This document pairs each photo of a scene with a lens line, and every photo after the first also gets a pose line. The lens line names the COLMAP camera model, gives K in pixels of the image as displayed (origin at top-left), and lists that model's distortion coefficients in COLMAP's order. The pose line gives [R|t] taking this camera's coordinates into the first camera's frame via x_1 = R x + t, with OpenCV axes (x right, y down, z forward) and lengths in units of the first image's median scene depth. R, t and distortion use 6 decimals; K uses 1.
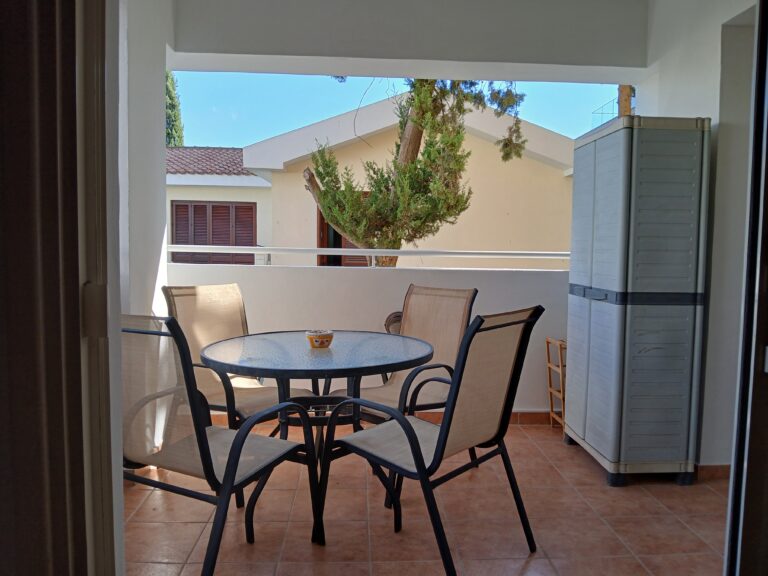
lens RADIAL K [[593.9, 0, 387.5], [0, 593.9, 287.8], [0, 0, 1]] dist [-0.025117, -0.007405]
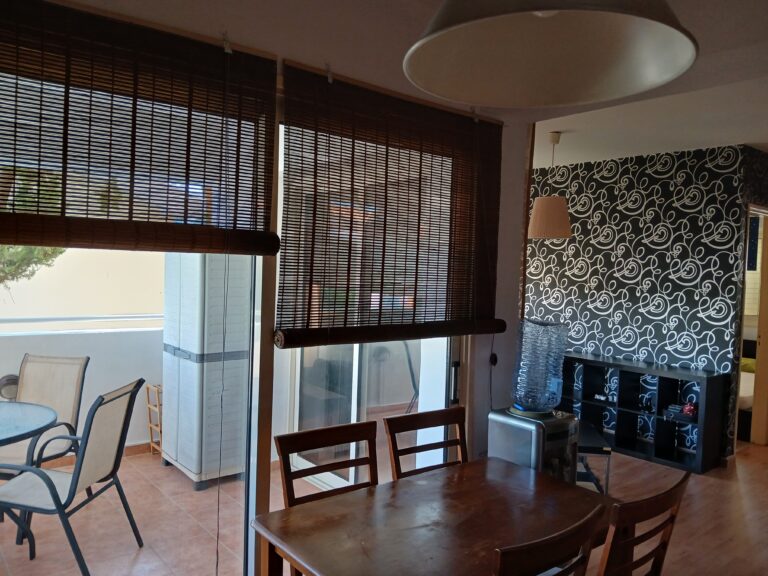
lens RADIAL K [[593.9, 0, 387.5], [0, 593.9, 287.8], [0, 0, 1]] dist [-0.025117, -0.007405]
pose [[0.794353, -0.008991, 0.607390, -0.118950], [0.019804, 0.999742, -0.011101, -0.134030], [-0.607134, 0.020846, 0.794326, -0.438699]]
